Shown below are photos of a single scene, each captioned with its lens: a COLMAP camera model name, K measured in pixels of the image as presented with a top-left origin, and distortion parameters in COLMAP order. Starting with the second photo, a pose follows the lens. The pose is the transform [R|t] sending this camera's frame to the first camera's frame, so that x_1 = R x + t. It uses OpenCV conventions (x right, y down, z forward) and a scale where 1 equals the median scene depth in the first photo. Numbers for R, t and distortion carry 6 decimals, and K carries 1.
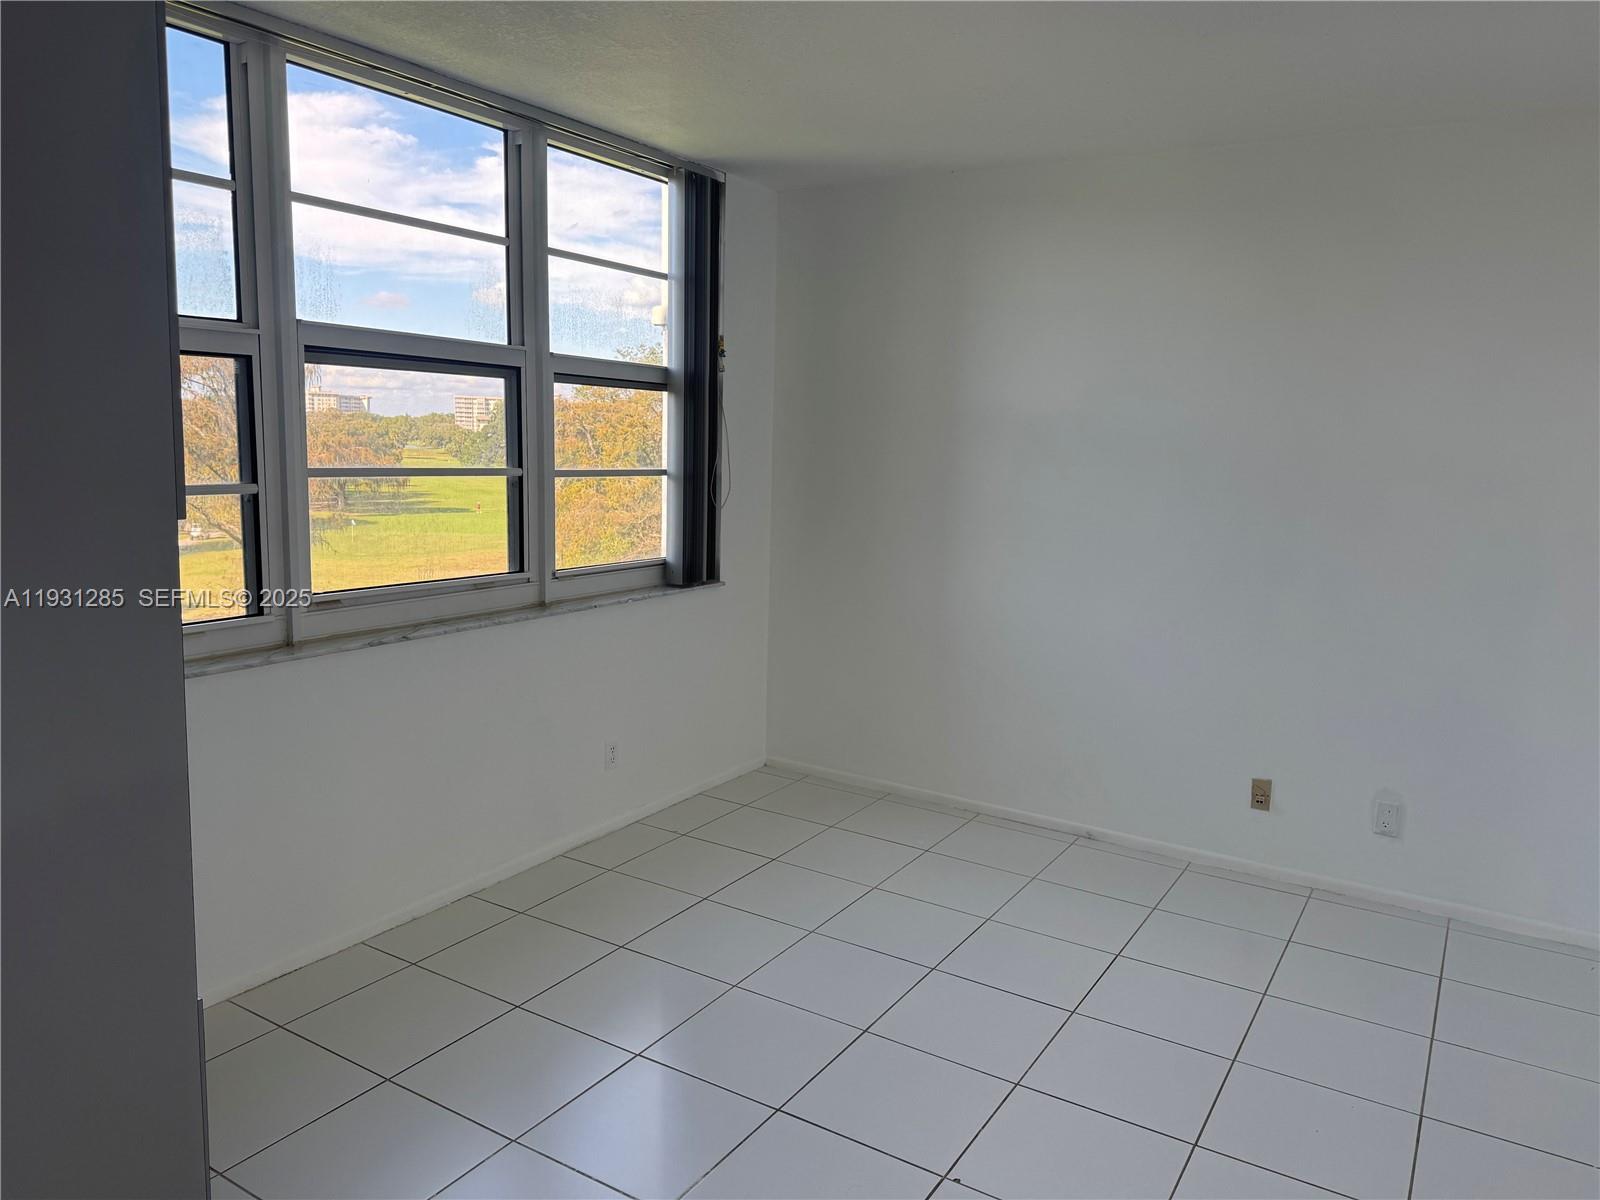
lens RADIAL K [[1123.9, 0, 800.0], [0, 1123.9, 600.0], [0, 0, 1]] dist [0.135955, -0.232830]
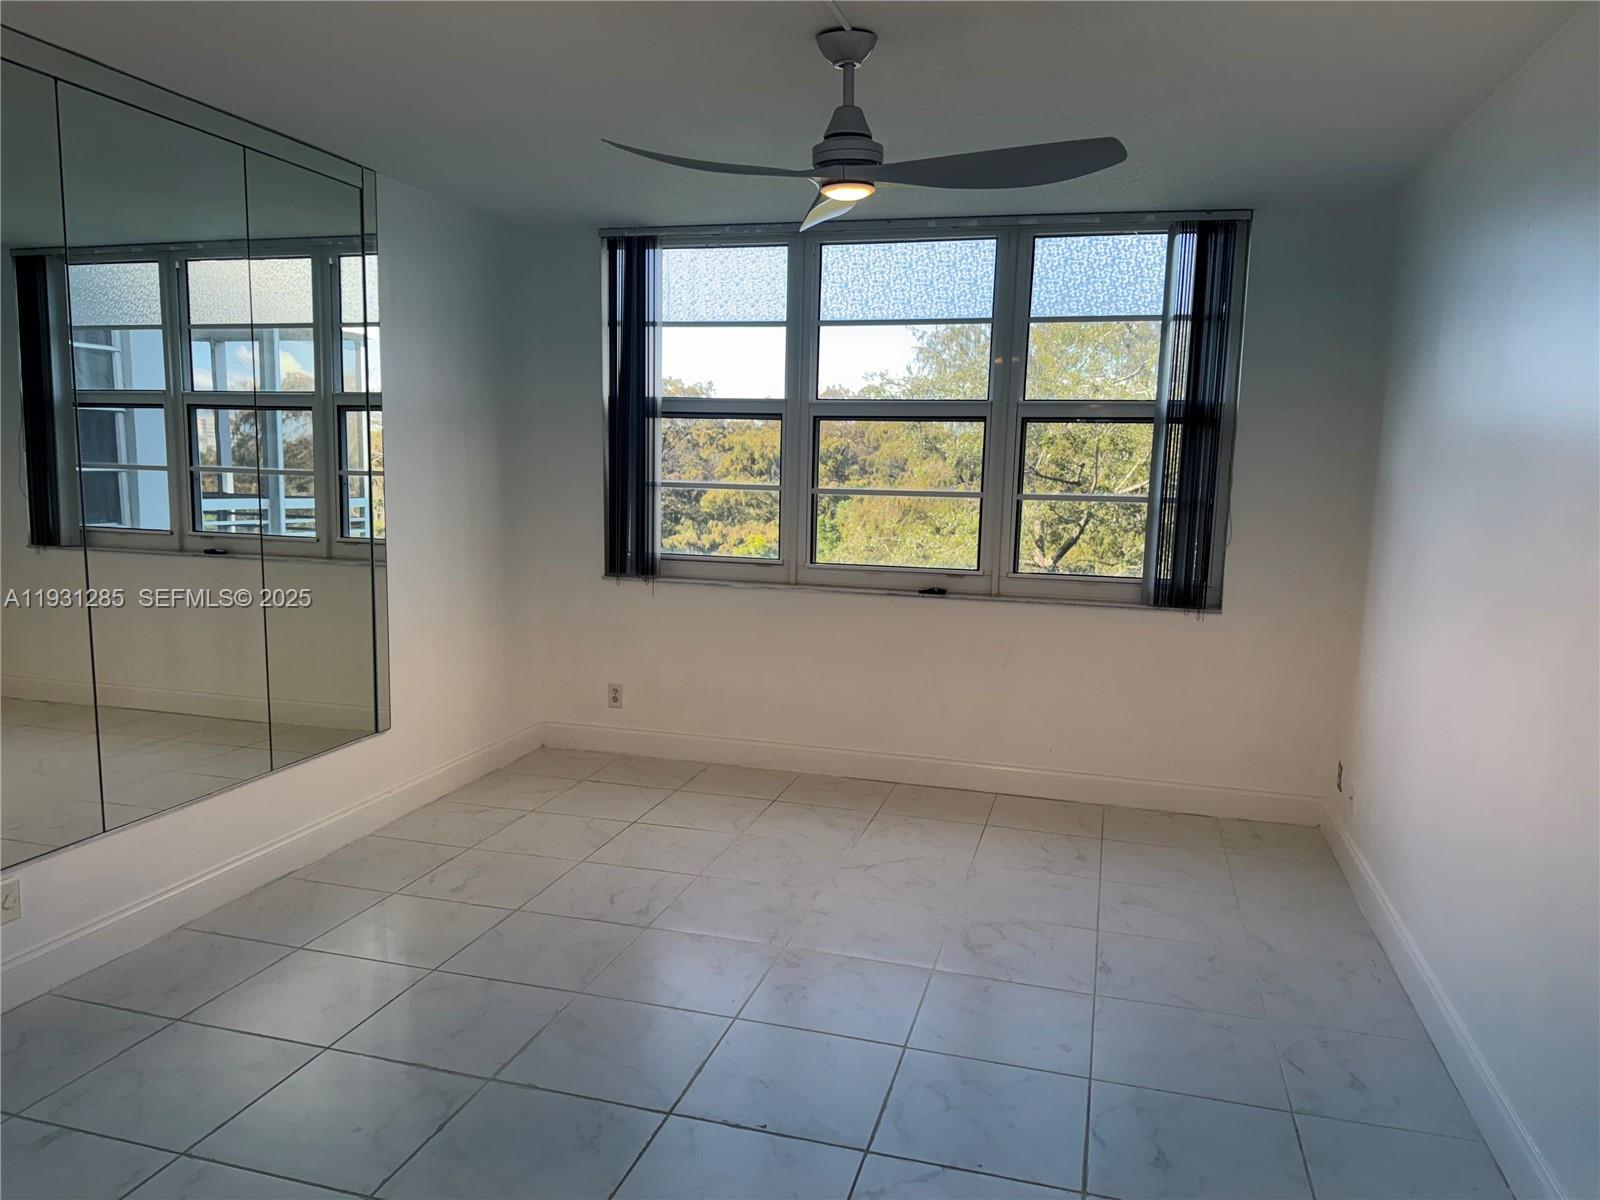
lens RADIAL K [[1102.0, 0, 798.0], [0, 1102.0, 615.6], [0, 0, 1]] dist [0.095987, -0.149440]
pose [[0.273763, 0.108239, -0.955687, 0.883166], [-0.163233, 0.984461, 0.064739, -0.017258], [0.947844, 0.138277, 0.287177, 0.411233]]
